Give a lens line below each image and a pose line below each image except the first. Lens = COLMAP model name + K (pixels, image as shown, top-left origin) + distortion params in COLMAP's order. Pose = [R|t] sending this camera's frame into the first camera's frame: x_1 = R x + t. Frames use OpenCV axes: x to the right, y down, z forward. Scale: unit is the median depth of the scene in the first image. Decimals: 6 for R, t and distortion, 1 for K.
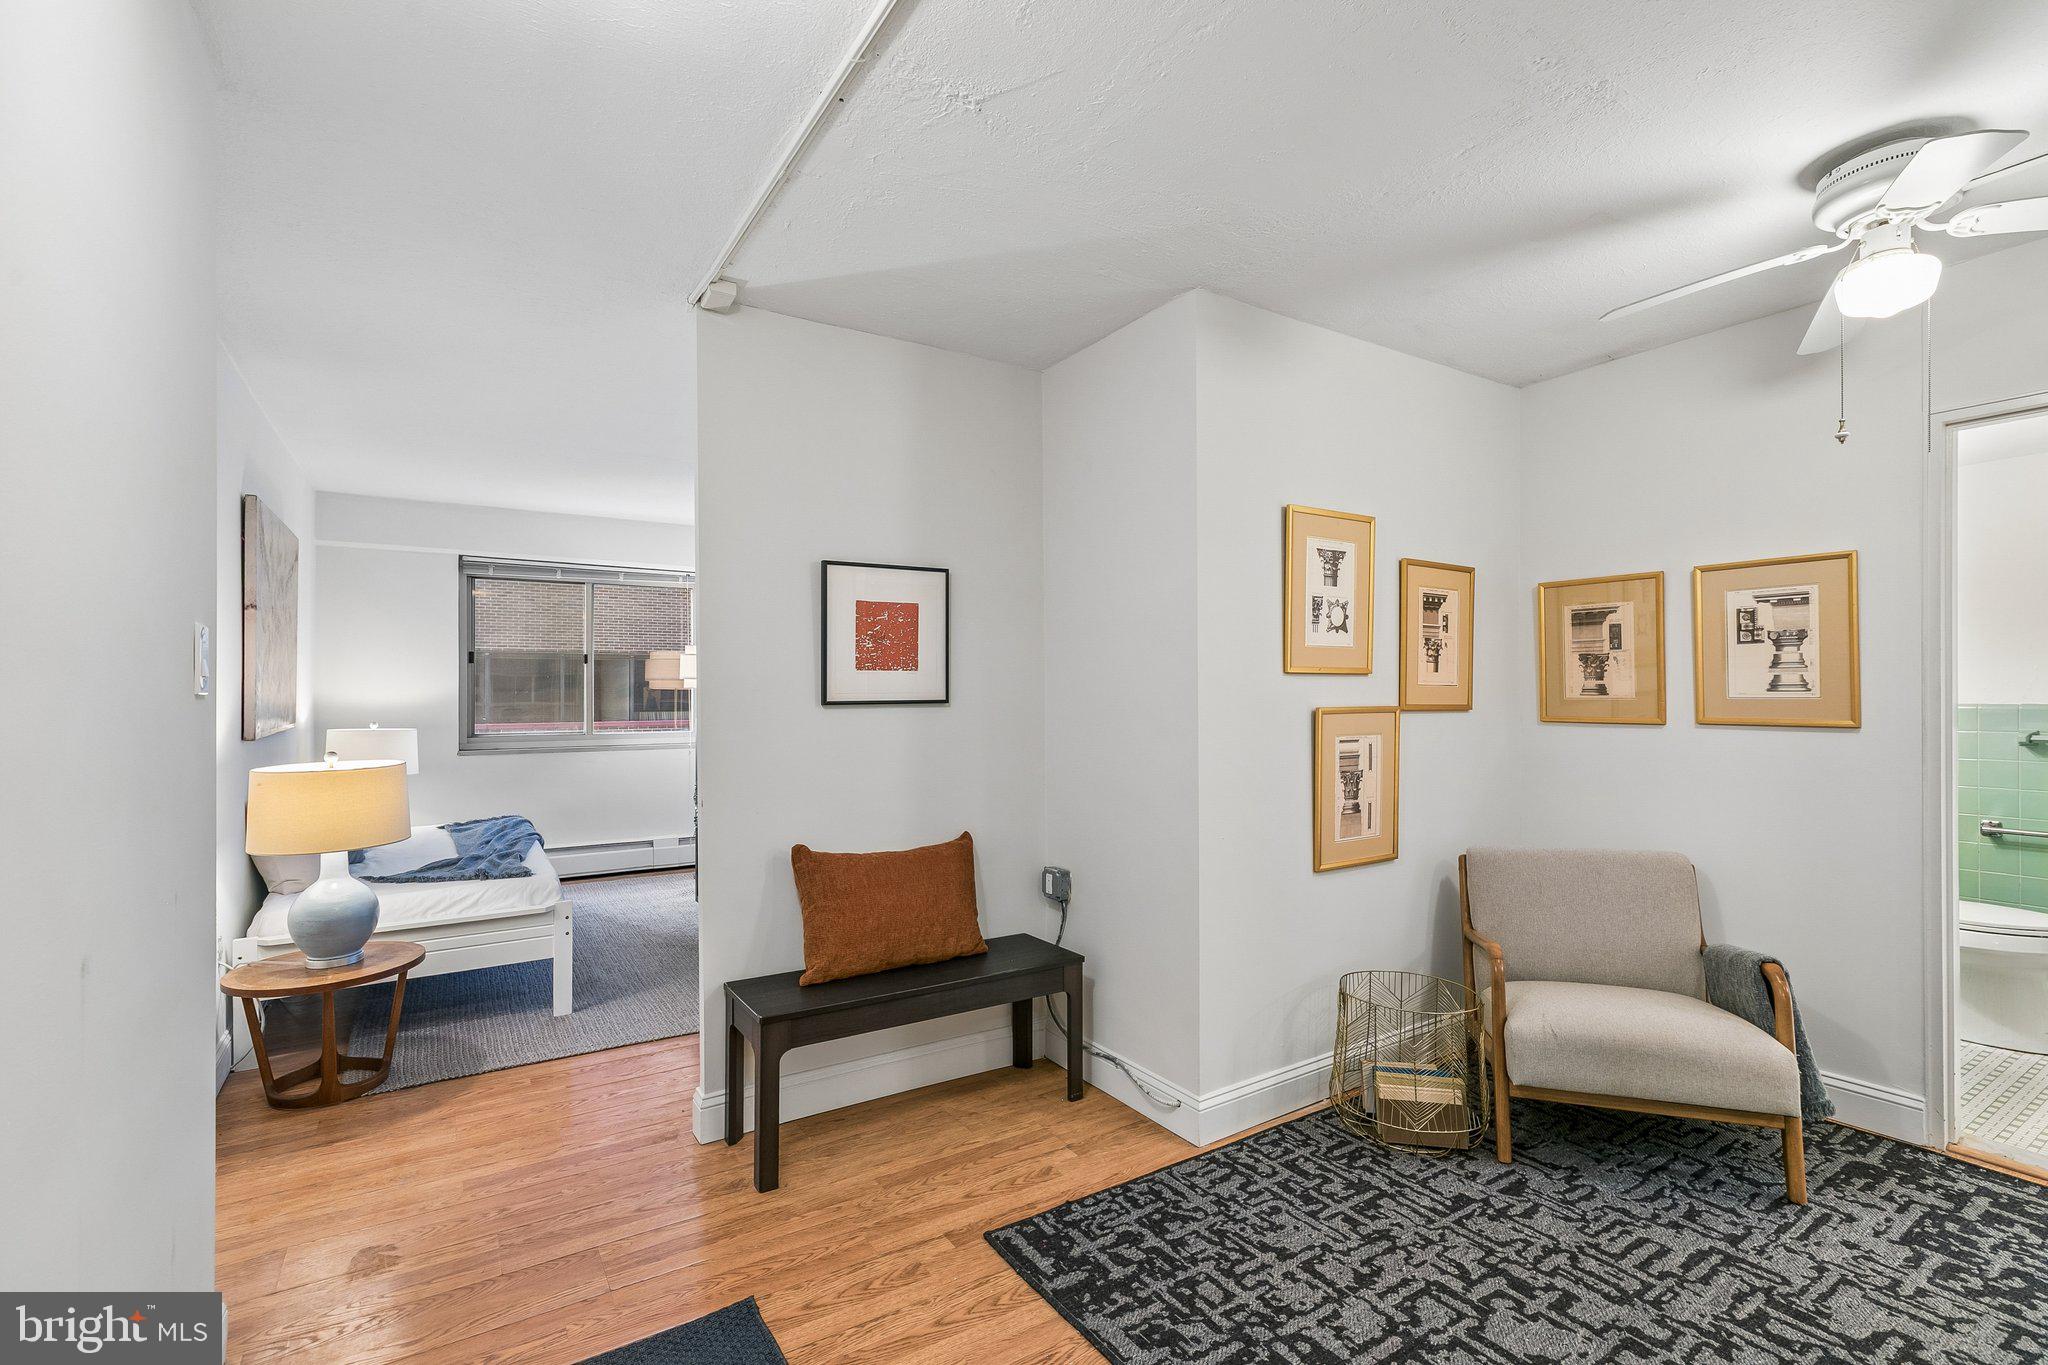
lens RADIAL K [[930.0, 0, 1021.0], [0, 930.0, 690.8], [0, 0, 1]] dist [-0.000326, 0.000023]
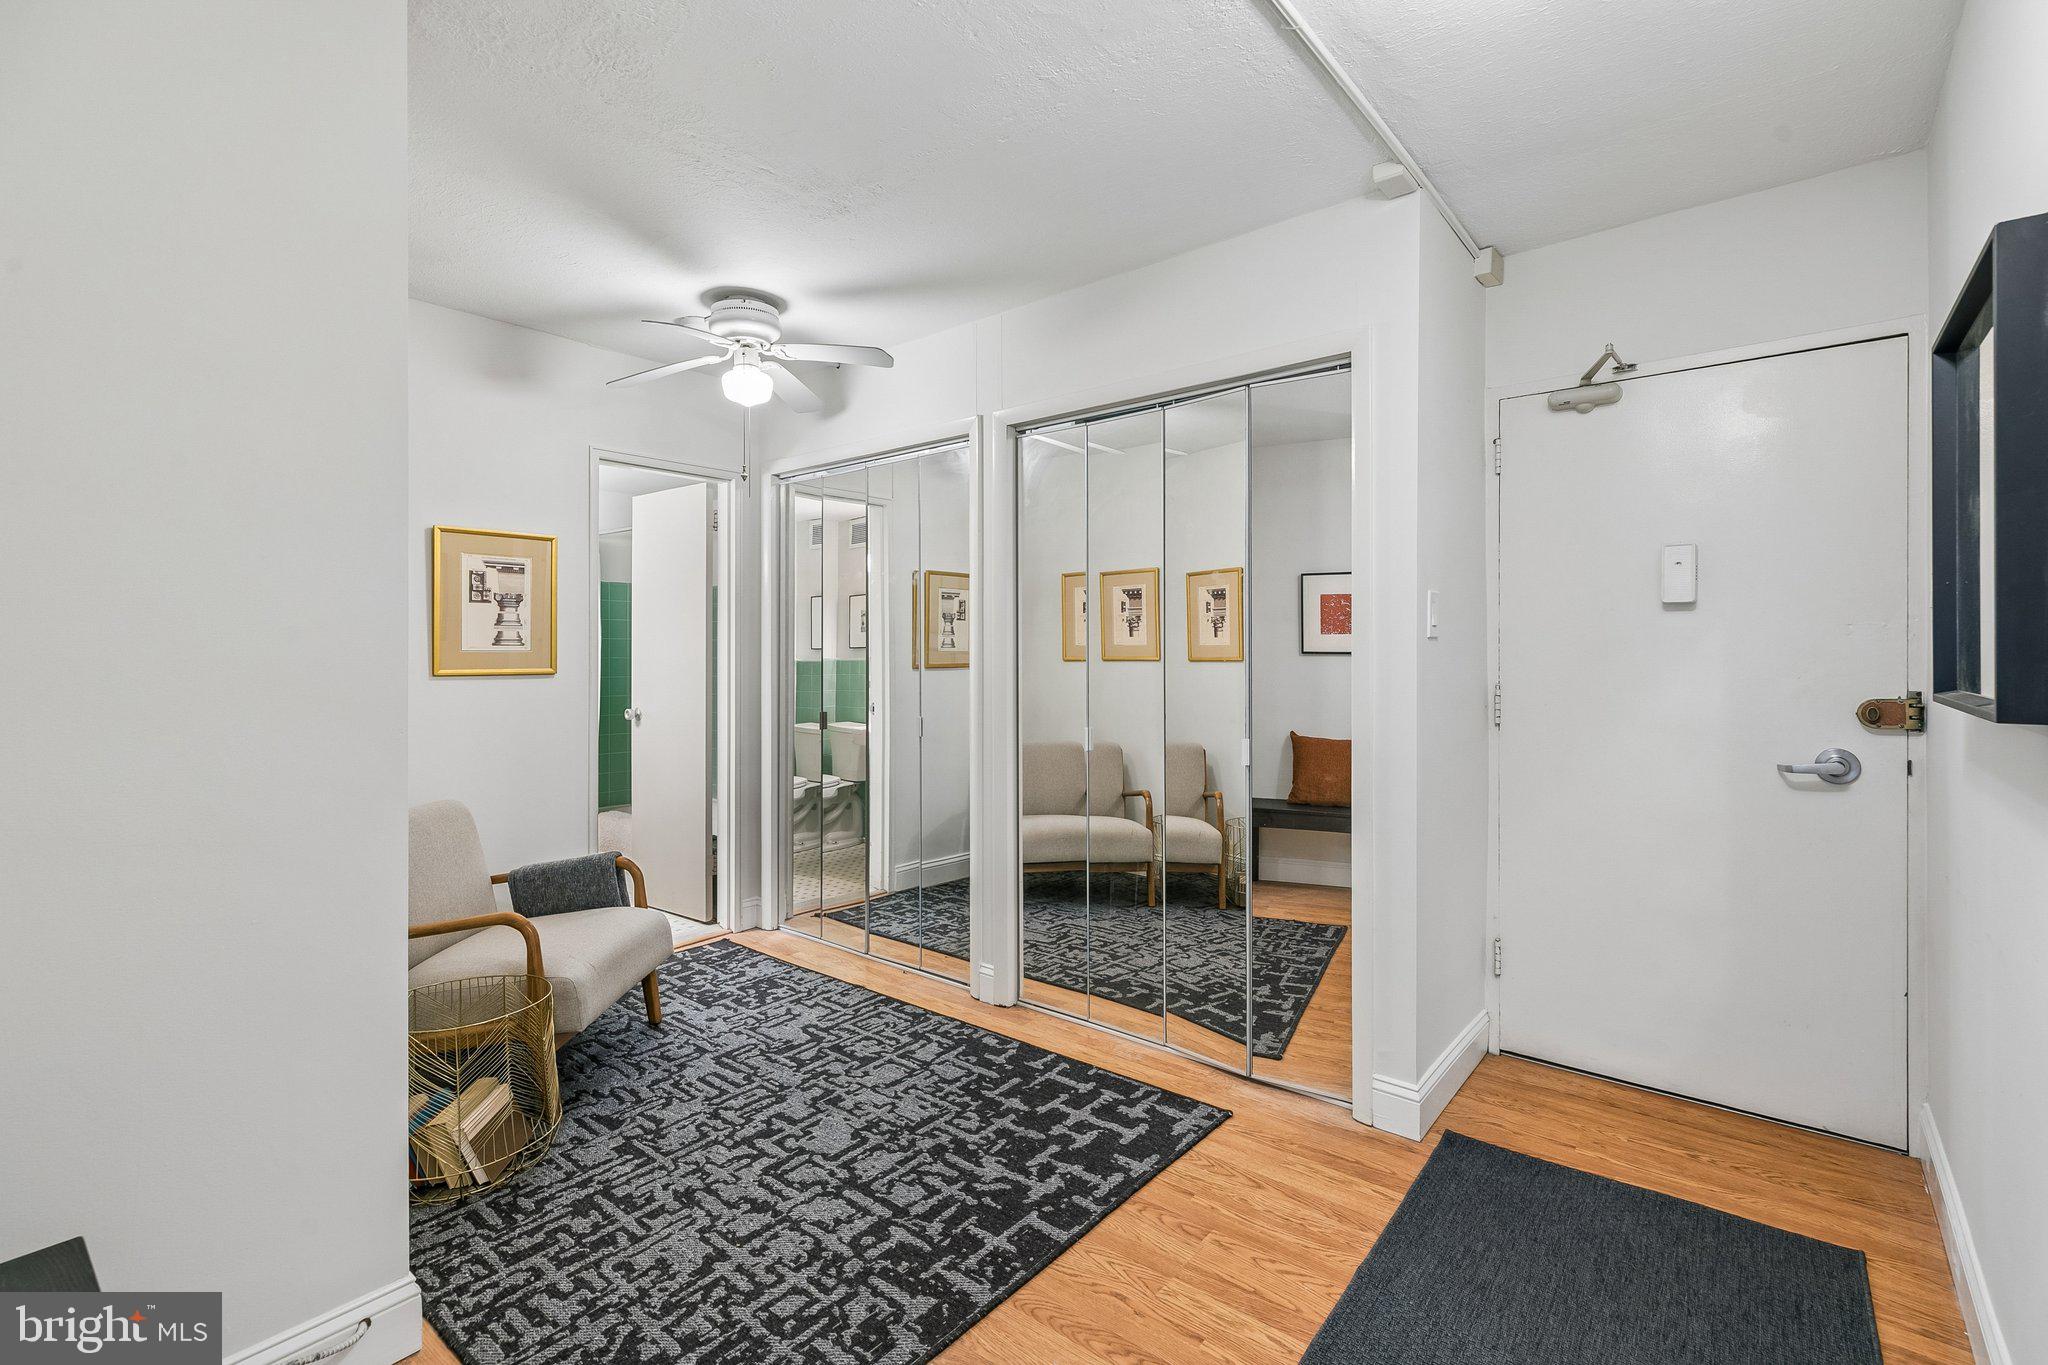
lens RADIAL K [[939.6, 0, 1023.7], [0, 939.6, 650.0], [0, 0, 1]] dist [0.001462, 0.000178]
pose [[-0.323048, 0.004966, 0.946369, -0.682341], [-0.006301, 0.999953, -0.007398, 0.014543], [-0.946362, -0.008353, -0.323002, 1.004923]]
